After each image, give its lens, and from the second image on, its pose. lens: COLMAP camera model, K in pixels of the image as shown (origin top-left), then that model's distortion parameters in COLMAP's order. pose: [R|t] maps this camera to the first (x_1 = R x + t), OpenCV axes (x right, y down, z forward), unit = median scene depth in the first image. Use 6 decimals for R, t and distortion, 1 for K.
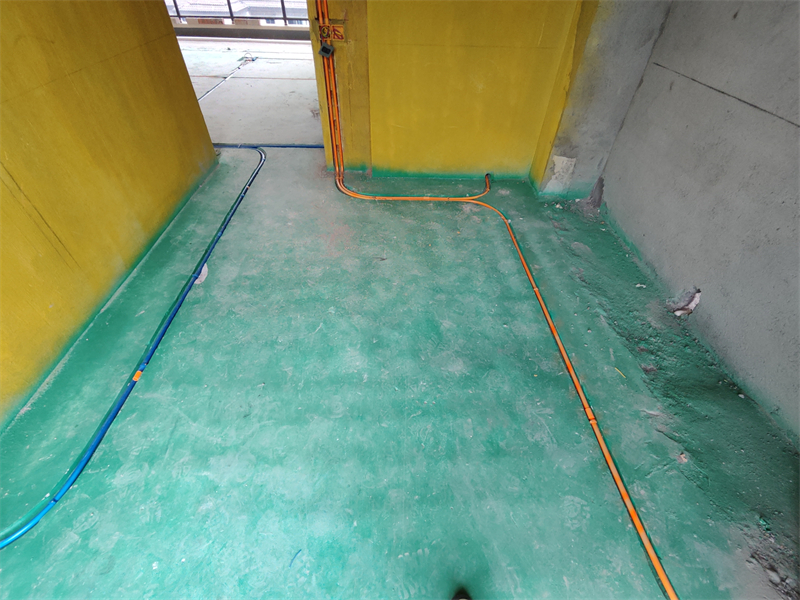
lens RADIAL K [[365.3, 0, 401.2], [0, 365.3, 314.8], [0, 0, 1]] dist [-0.005284, 0.005686]
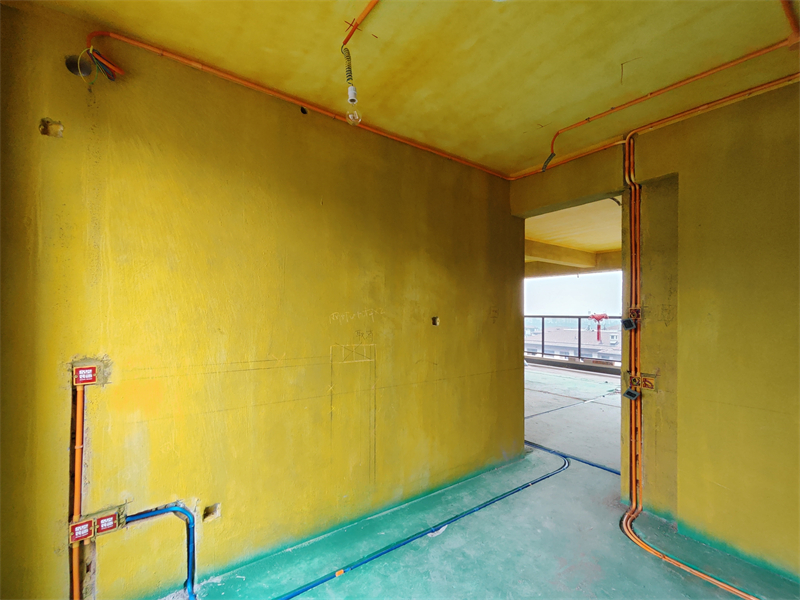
lens RADIAL K [[365.3, 0, 397.7], [0, 365.3, 313.8], [0, 0, 1]] dist [-0.005284, 0.005686]
pose [[0.564546, -0.017513, -0.825216, 0.309851], [-0.577651, 0.705754, -0.410160, -0.044723], [0.589582, 0.708241, 0.388314, -0.007771]]
